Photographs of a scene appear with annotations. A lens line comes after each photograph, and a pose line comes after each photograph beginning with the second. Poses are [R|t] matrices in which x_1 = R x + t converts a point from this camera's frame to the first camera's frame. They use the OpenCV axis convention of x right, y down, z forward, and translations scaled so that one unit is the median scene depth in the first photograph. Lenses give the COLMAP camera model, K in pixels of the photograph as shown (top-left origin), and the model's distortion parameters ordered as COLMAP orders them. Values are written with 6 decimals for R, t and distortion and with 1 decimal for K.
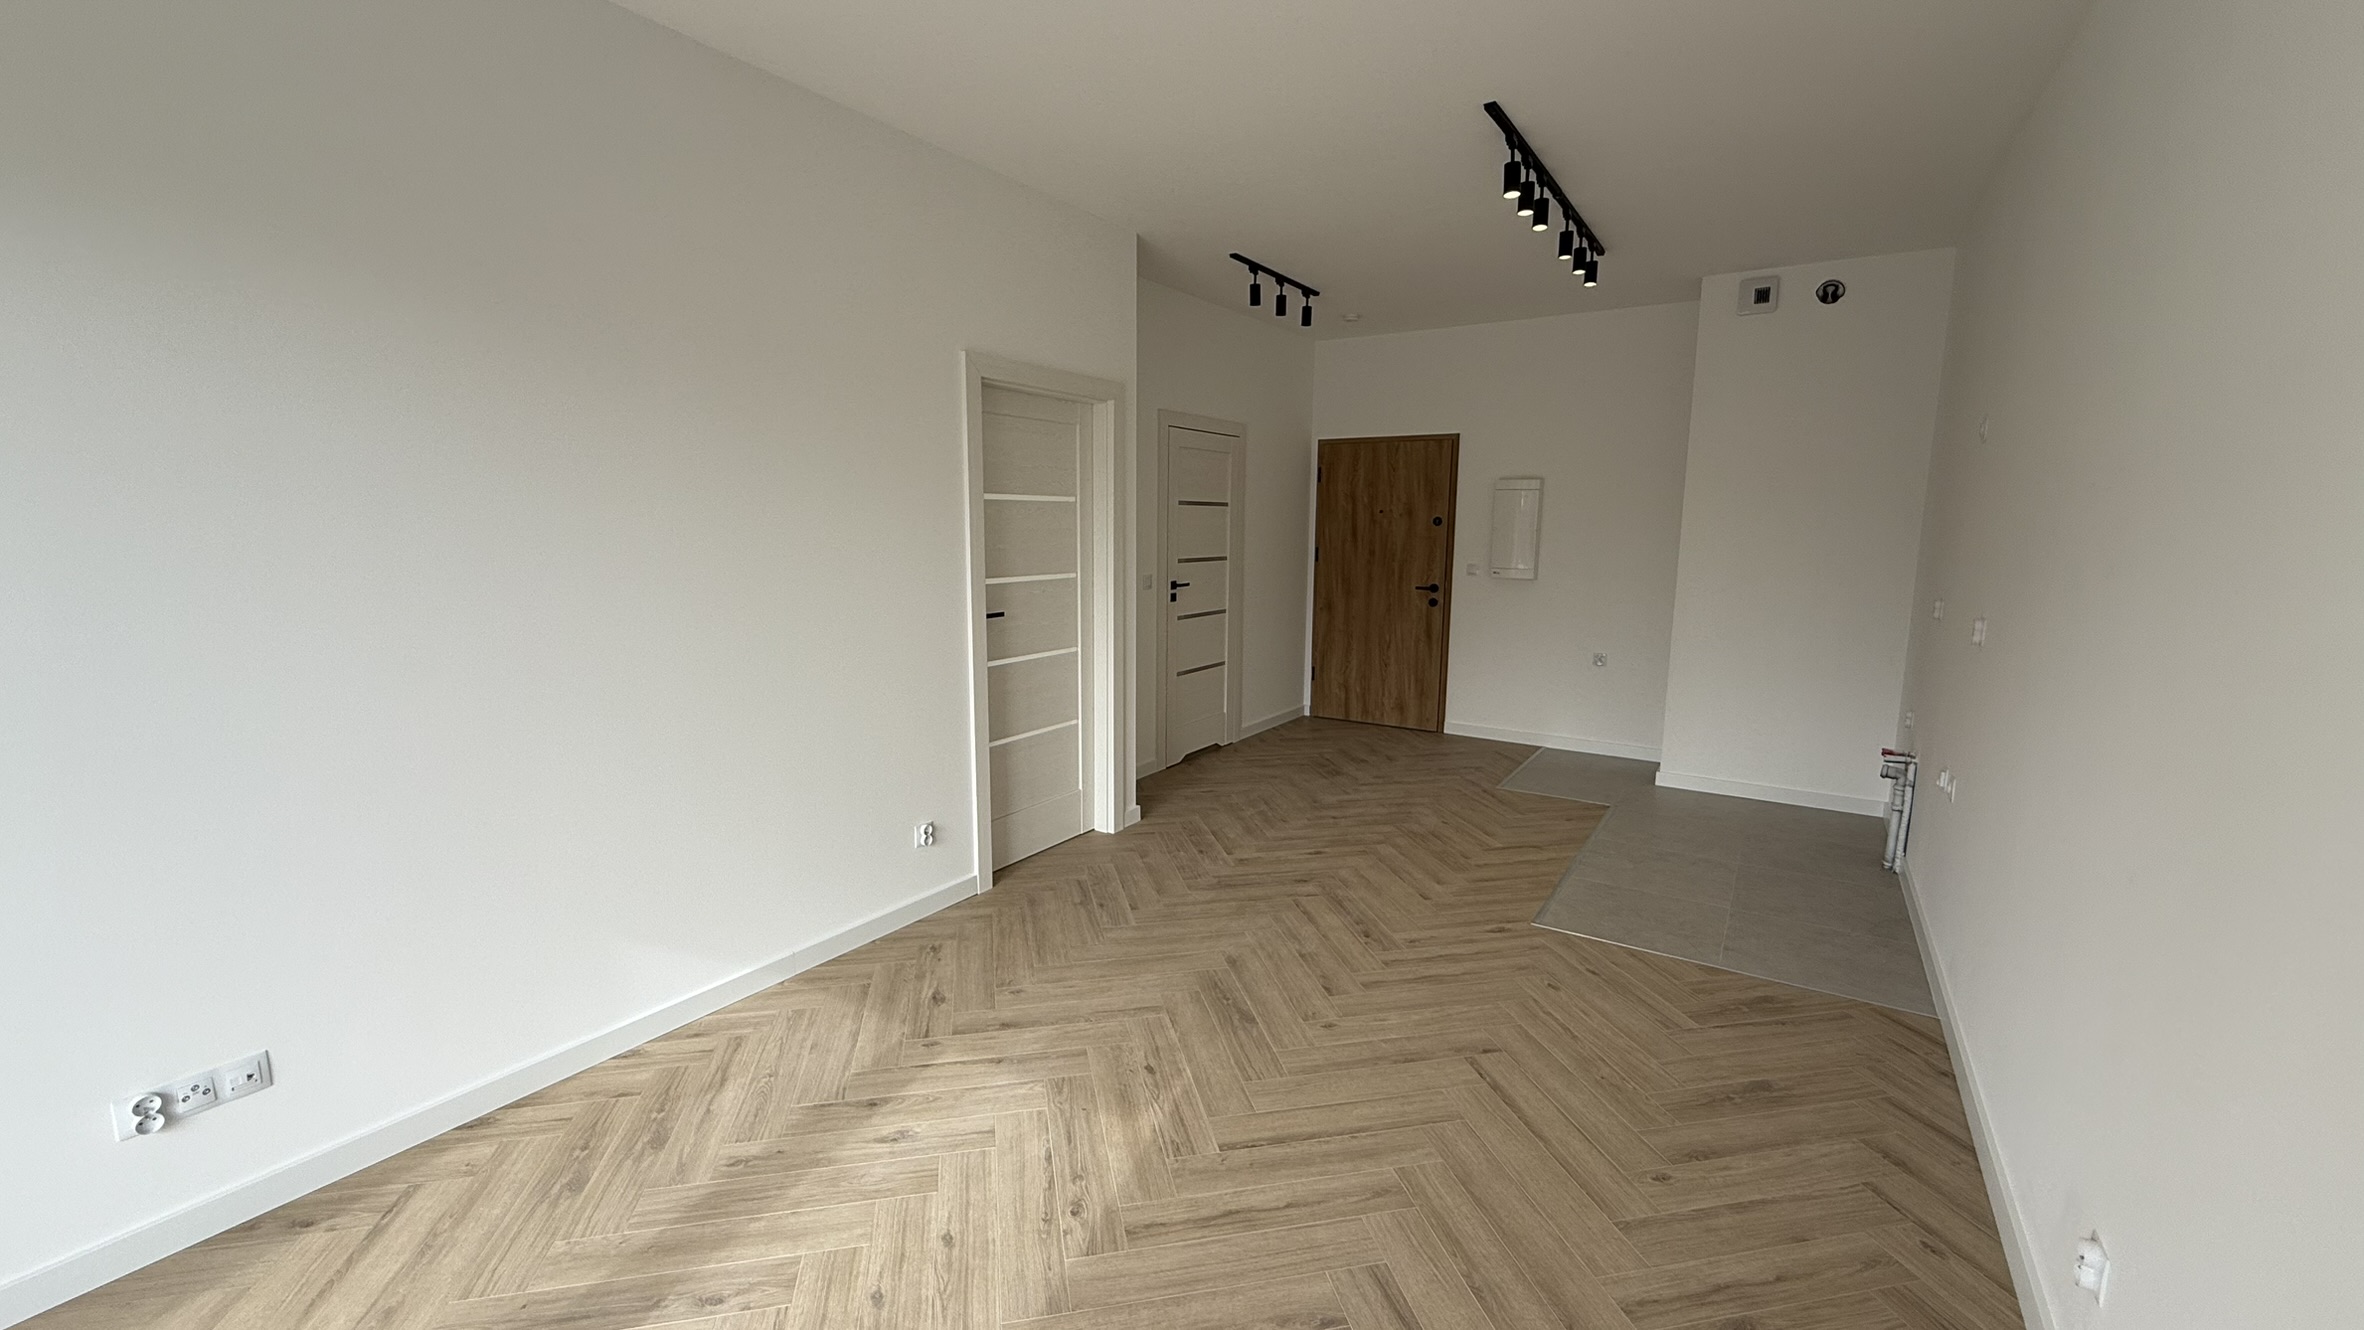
lens RADIAL K [[933.1, 0, 1182.0], [0, 933.1, 665.0], [0, 0, 1]] dist [-0.001926, -0.000037]
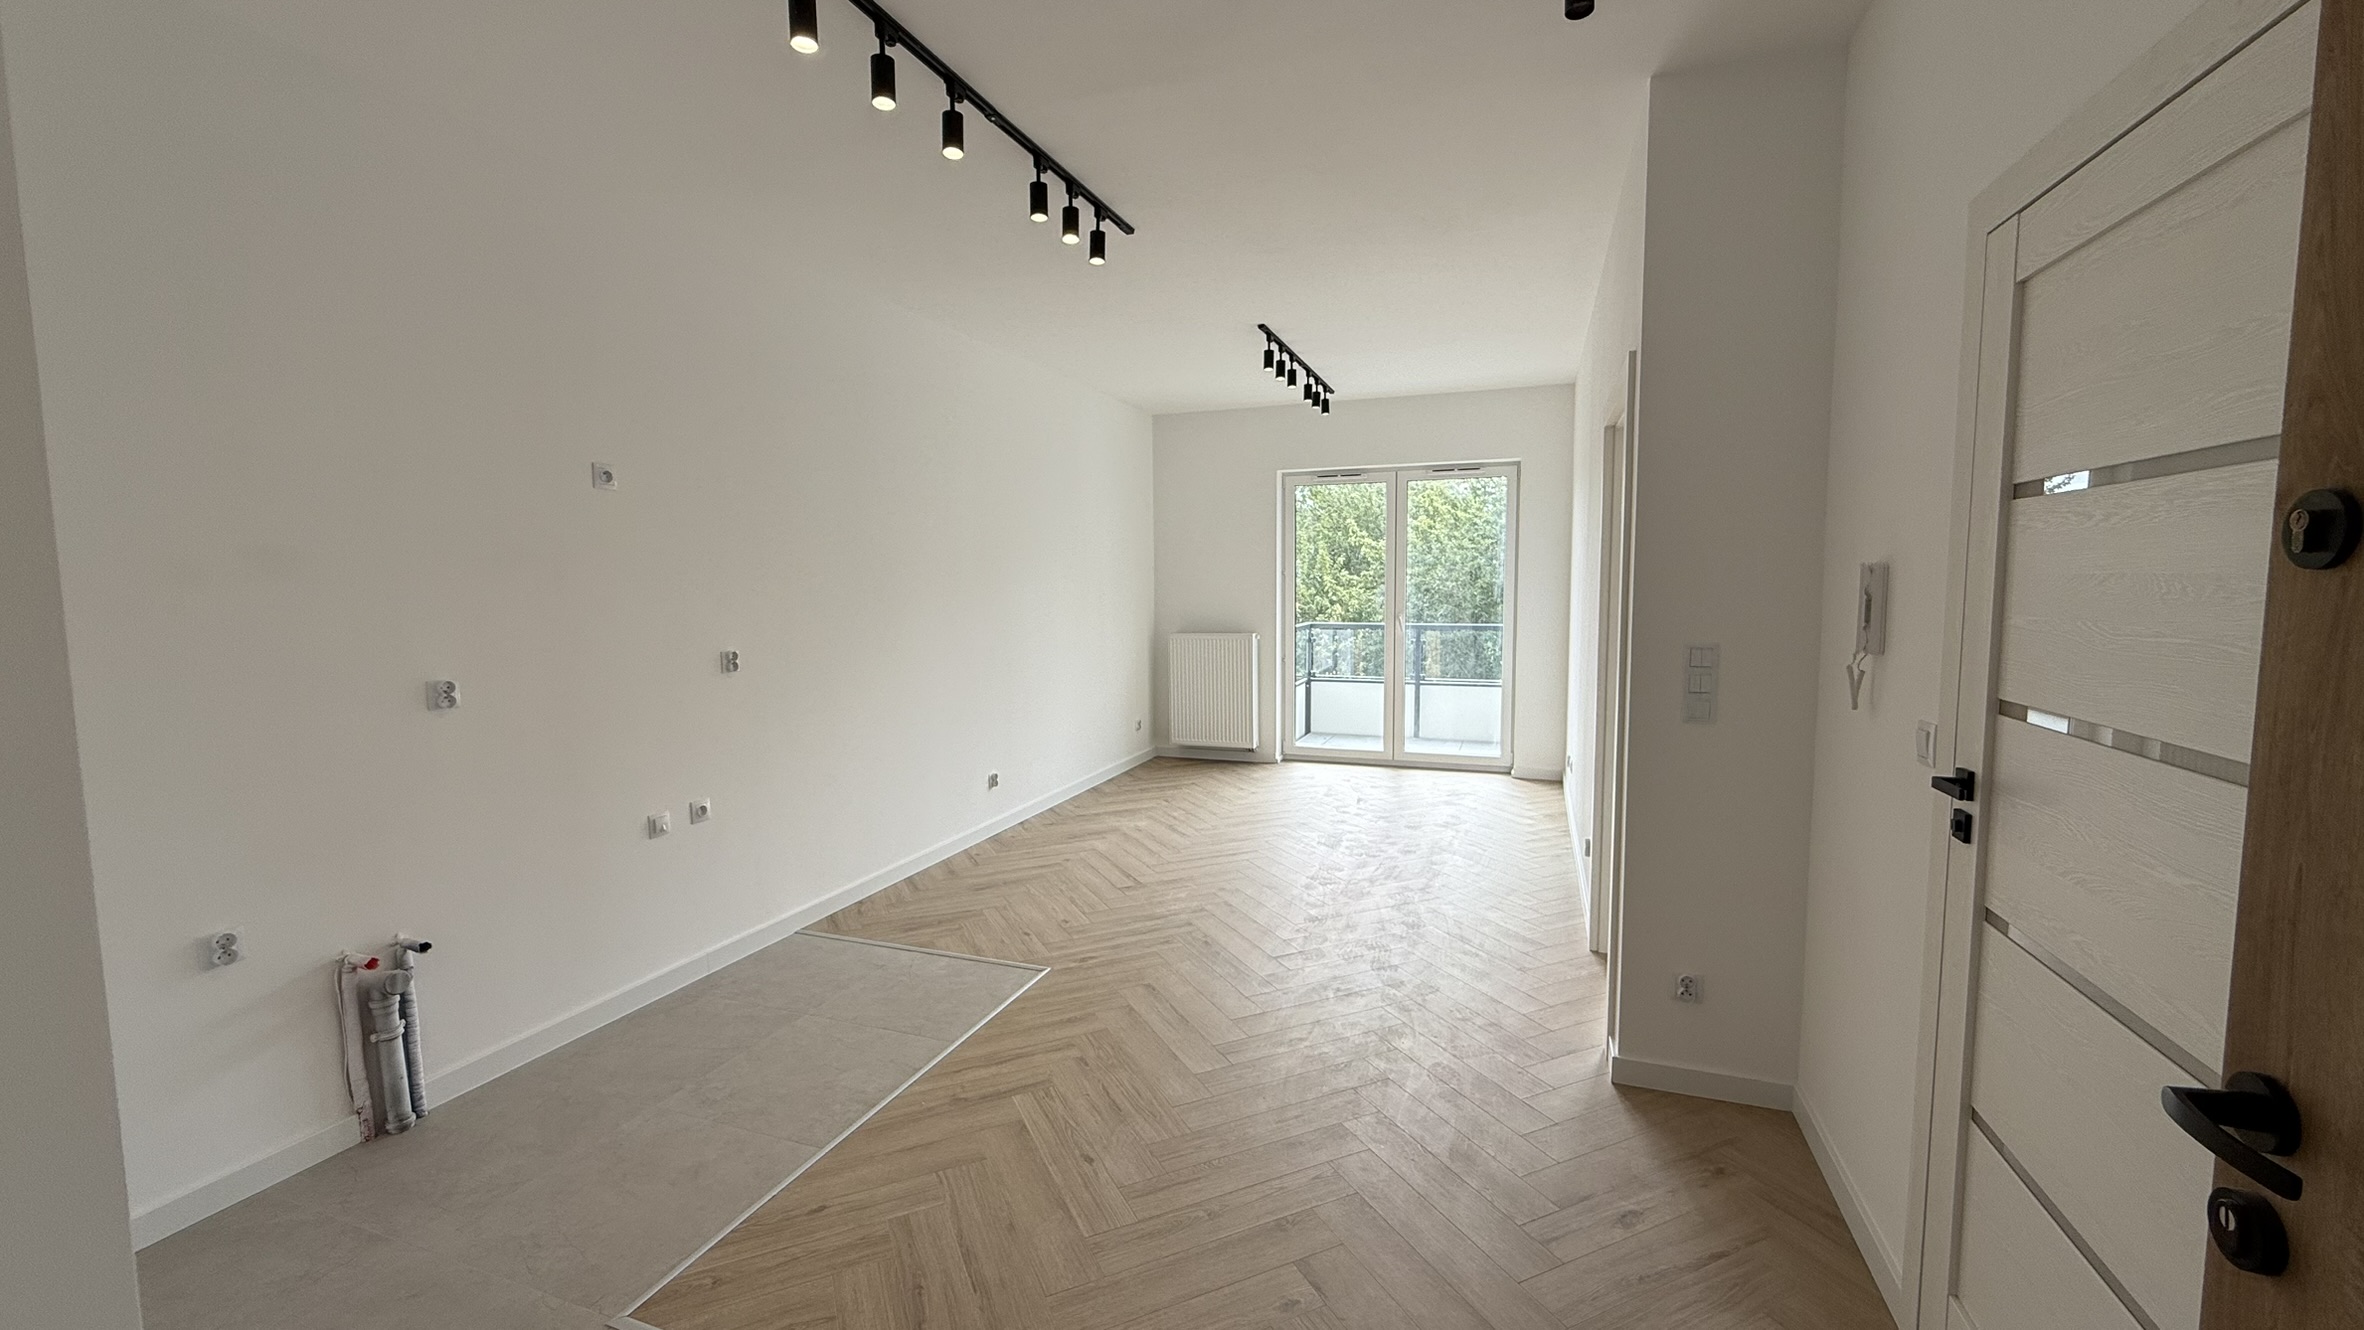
lens RADIAL K [[946.7, 0, 1171.3], [0, 946.7, 668.8], [0, 0, 1]] dist [0.000536, -0.000156]
pose [[-0.977344, 0.021089, -0.210604, 0.452825], [-0.030858, 0.970195, 0.240354, -0.284935], [0.209396, 0.241408, -0.947563, 1.908962]]
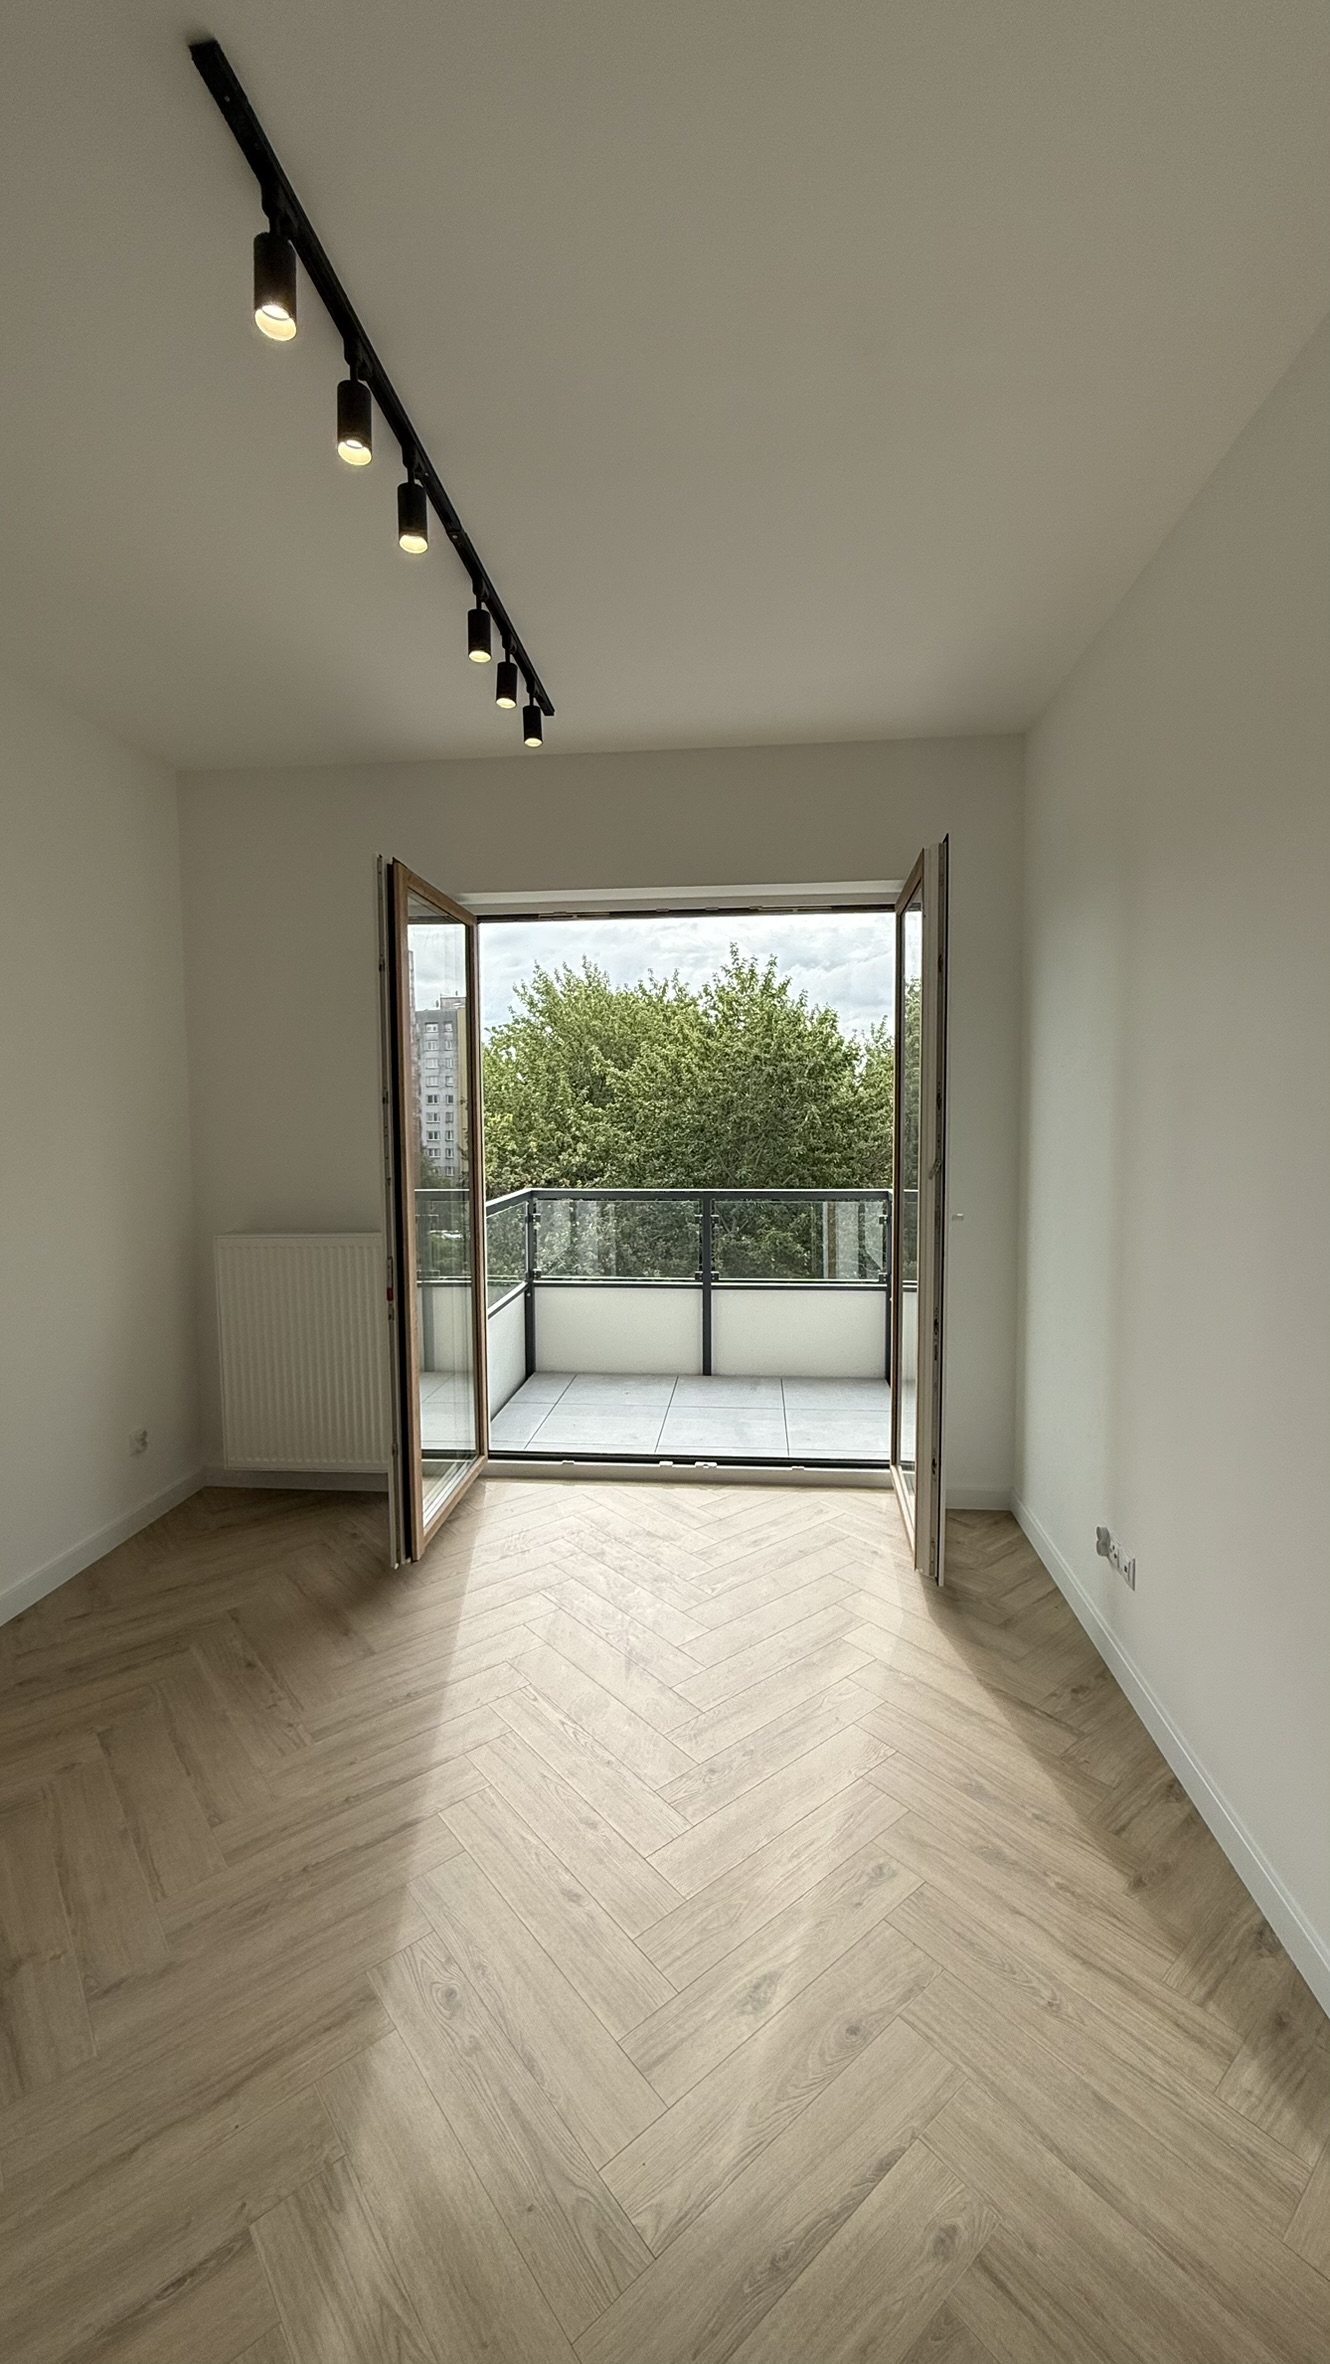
lens RADIAL K [[933.1, 0, 675.4], [0, 933.1, 1181.5], [0, 0, 1]] dist [-0.001926, -0.000037]
pose [[-0.884297, 0.035040, -0.465607, 0.032653], [-0.070432, 0.975760, 0.207199, -0.141434], [0.461581, 0.216019, -0.860394, 0.922807]]
